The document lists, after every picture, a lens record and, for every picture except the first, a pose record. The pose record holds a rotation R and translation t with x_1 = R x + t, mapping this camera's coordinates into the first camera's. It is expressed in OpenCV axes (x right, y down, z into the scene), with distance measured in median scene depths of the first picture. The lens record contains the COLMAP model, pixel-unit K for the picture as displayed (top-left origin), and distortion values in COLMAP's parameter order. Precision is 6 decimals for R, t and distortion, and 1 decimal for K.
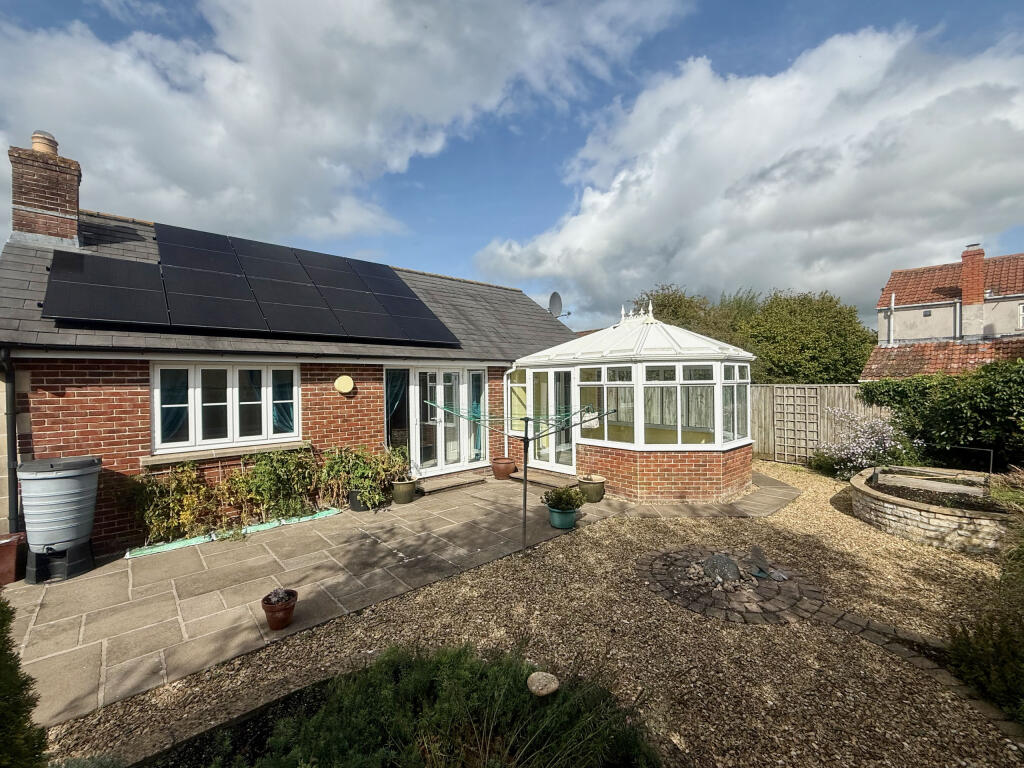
lens RADIAL K [[435.7, 0, 512.0], [0, 435.7, 384.0], [0, 0, 1]] dist [0.000997, 0.000108]
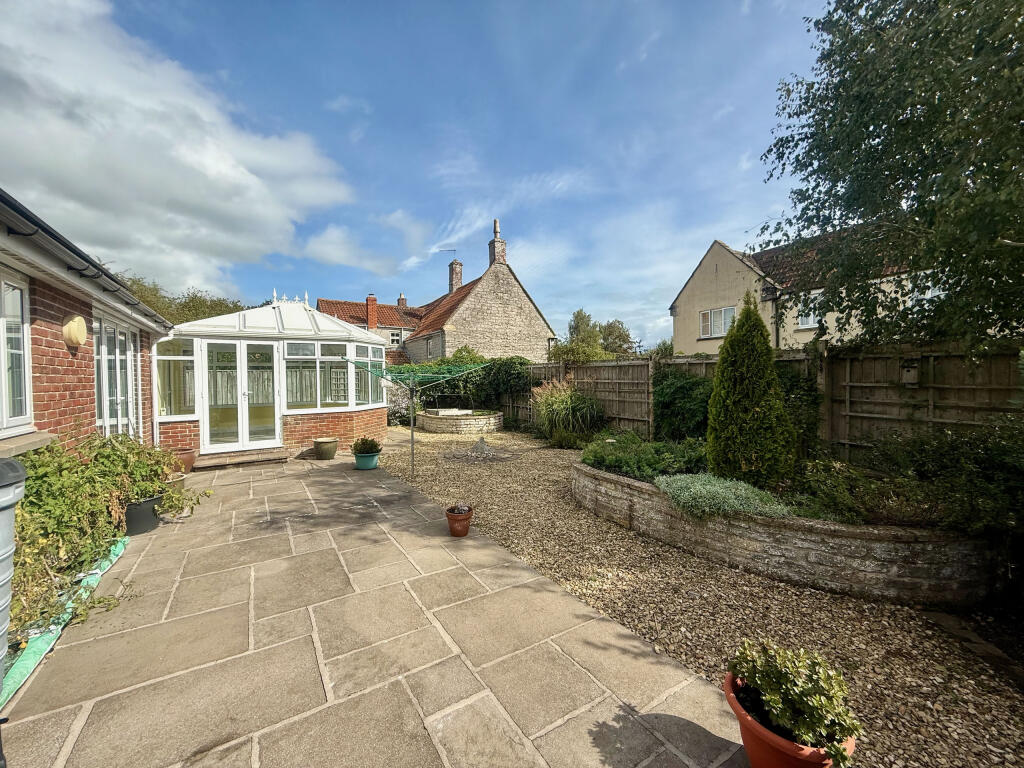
lens RADIAL K [[407.5, 0, 512.0], [0, 407.5, 384.0], [0, 0, 1]] dist [-0.003255, -0.000031]
pose [[0.166349, -0.006475, 0.986046, -0.865932], [0.024143, 0.999705, 0.002492, 0.088325], [-0.985771, 0.023392, 0.166456, 0.375718]]
